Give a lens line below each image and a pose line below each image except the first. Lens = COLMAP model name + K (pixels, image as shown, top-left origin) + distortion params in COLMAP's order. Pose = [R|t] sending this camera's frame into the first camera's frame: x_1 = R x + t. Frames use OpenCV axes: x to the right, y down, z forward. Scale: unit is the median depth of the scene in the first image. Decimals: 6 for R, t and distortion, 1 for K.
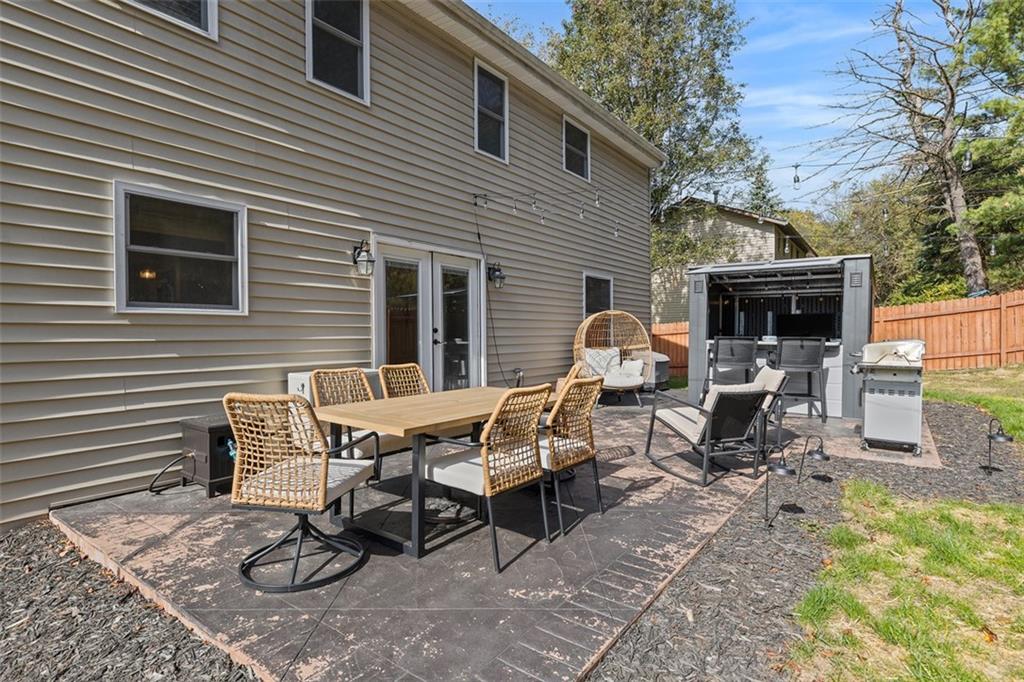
lens RADIAL K [[518.2, 0, 518.0], [0, 518.2, 339.8], [0, 0, 1]] dist [0.002098, 0.000604]
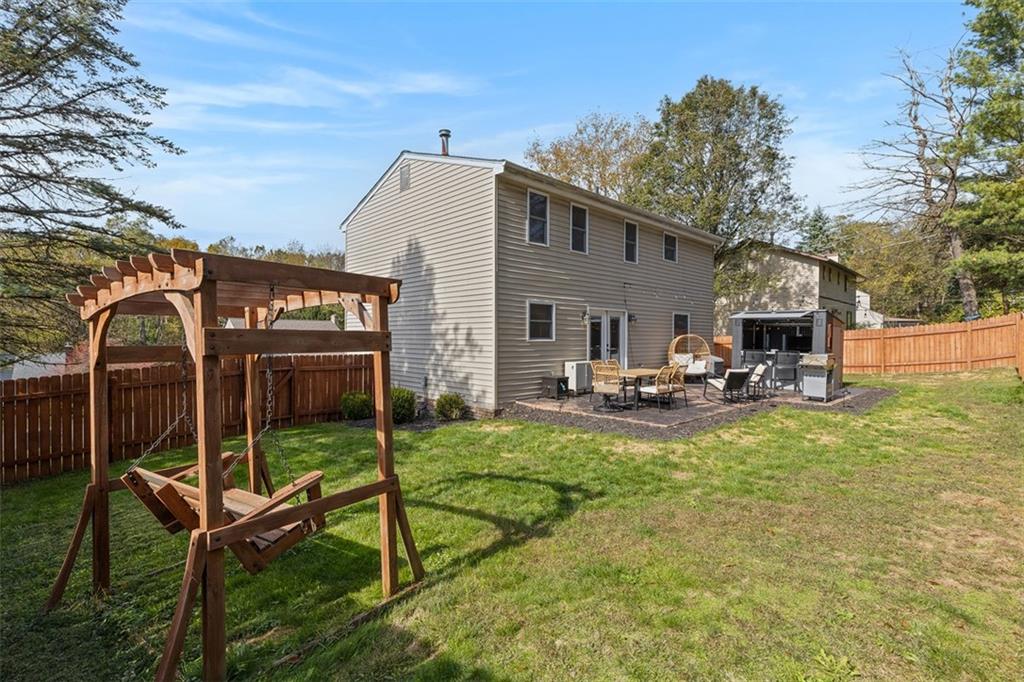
lens RADIAL K [[466.4, 0, 509.9], [0, 466.4, 339.3], [0, 0, 1]] dist [0.001900, -0.000084]
pose [[0.983901, 0.013710, -0.178187, -0.182067], [-0.014152, 0.999899, -0.001210, -0.029987], [0.178152, 0.003712, 0.983996, -0.905622]]
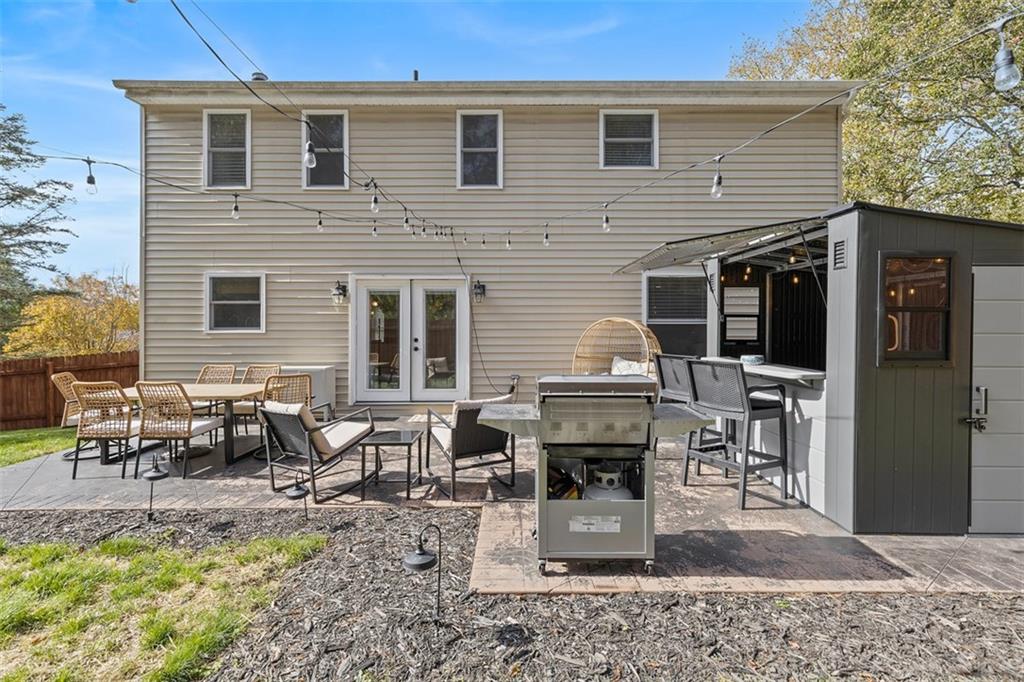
lens RADIAL K [[466.4, 0, 514.9], [0, 466.4, 330.0], [0, 0, 1]] dist [0.001900, -0.000084]
pose [[0.596015, 0.000478, -0.802973, 0.773073], [-0.010268, 0.999923, -0.007027, -0.031682], [0.802908, 0.012433, 0.595974, 0.430387]]
